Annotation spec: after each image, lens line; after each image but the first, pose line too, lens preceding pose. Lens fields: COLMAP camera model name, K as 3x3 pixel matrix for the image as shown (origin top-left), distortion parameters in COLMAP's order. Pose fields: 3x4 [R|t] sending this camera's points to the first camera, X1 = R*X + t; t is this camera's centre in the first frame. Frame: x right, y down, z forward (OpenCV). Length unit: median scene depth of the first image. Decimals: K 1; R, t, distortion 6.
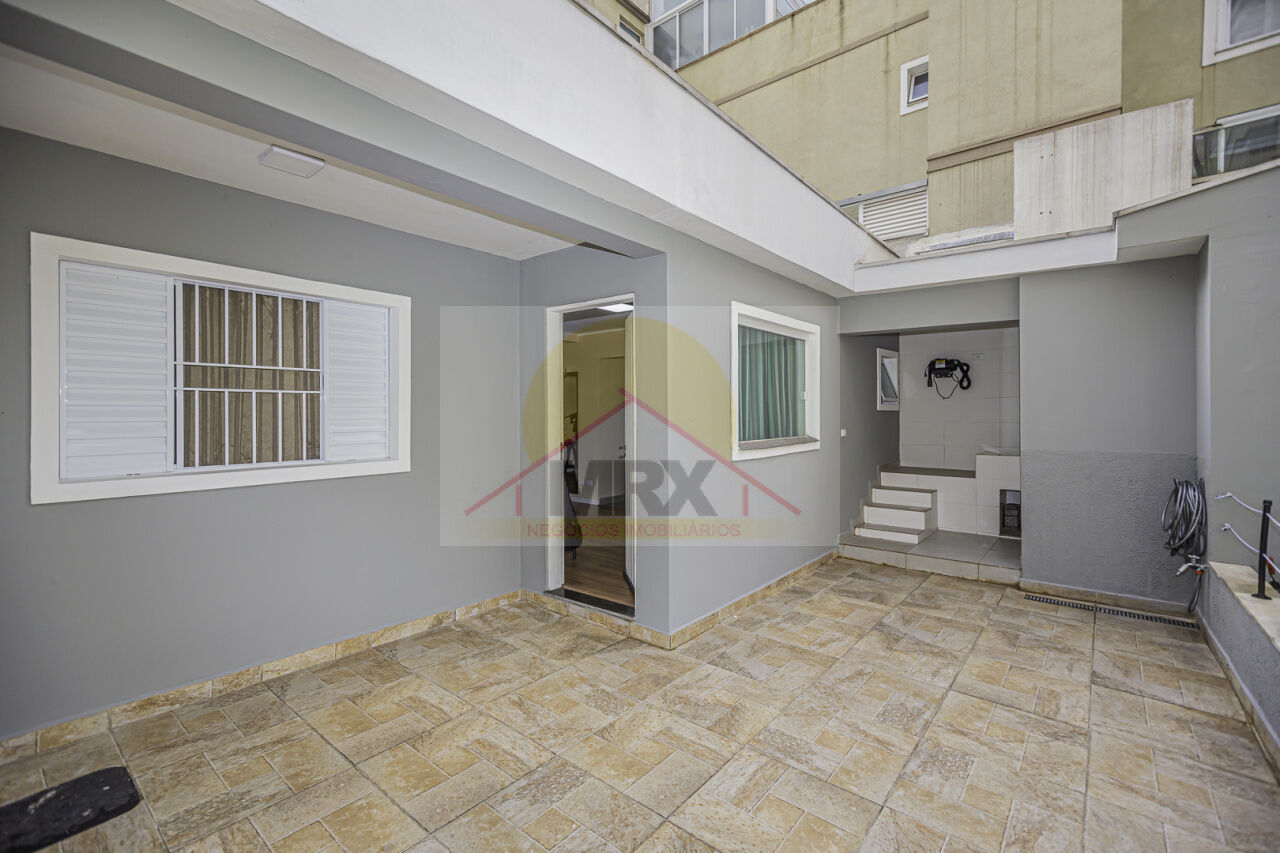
lens RADIAL K [[555.3, 0, 648.1], [0, 555.3, 410.7], [0, 0, 1]] dist [0.001542, 0.000736]
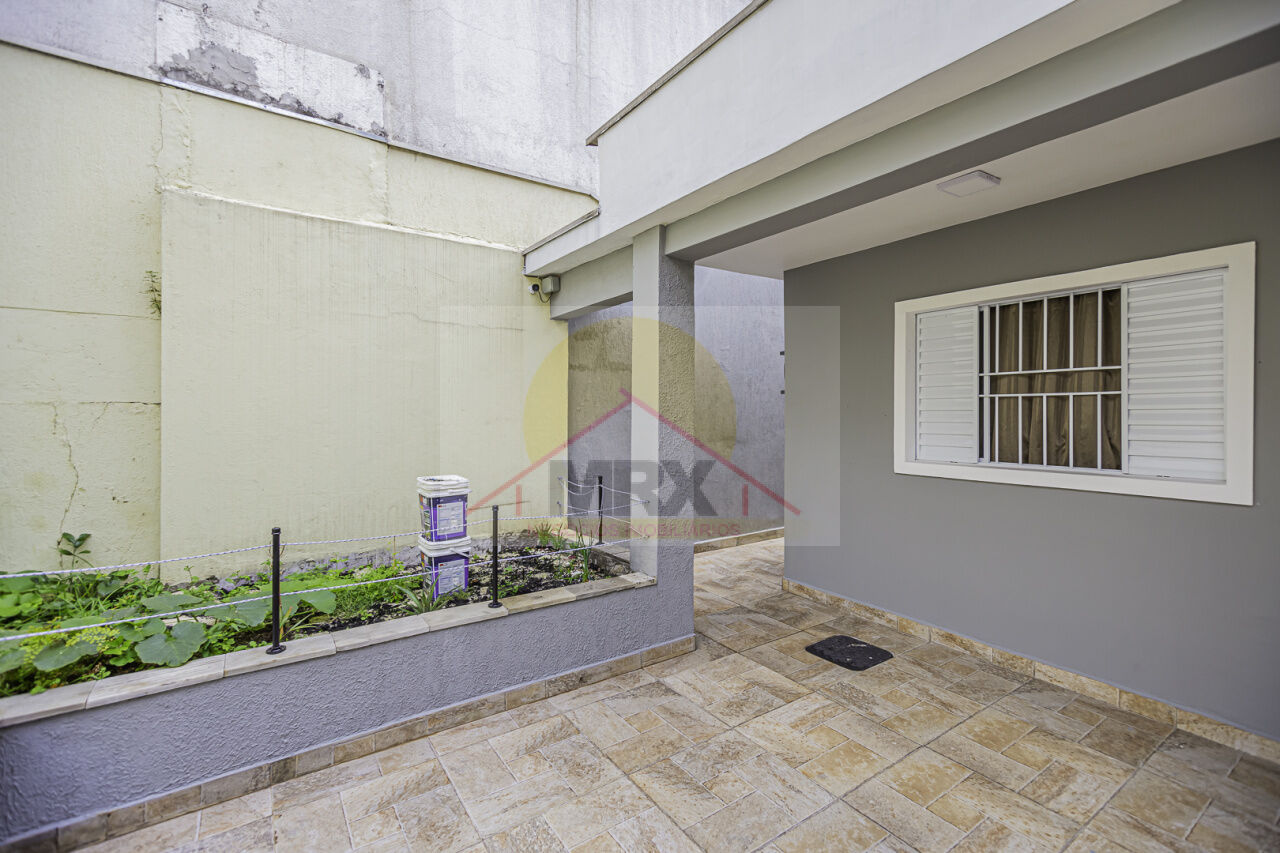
lens RADIAL K [[555.3, 0, 648.1], [0, 555.3, 410.7], [0, 0, 1]] dist [0.001542, 0.000736]
pose [[-0.273293, -0.006196, -0.961911, 0.496607], [0.001139, 0.999976, -0.006765, 0.000318], [0.961930, -0.002944, -0.273279, 0.600217]]
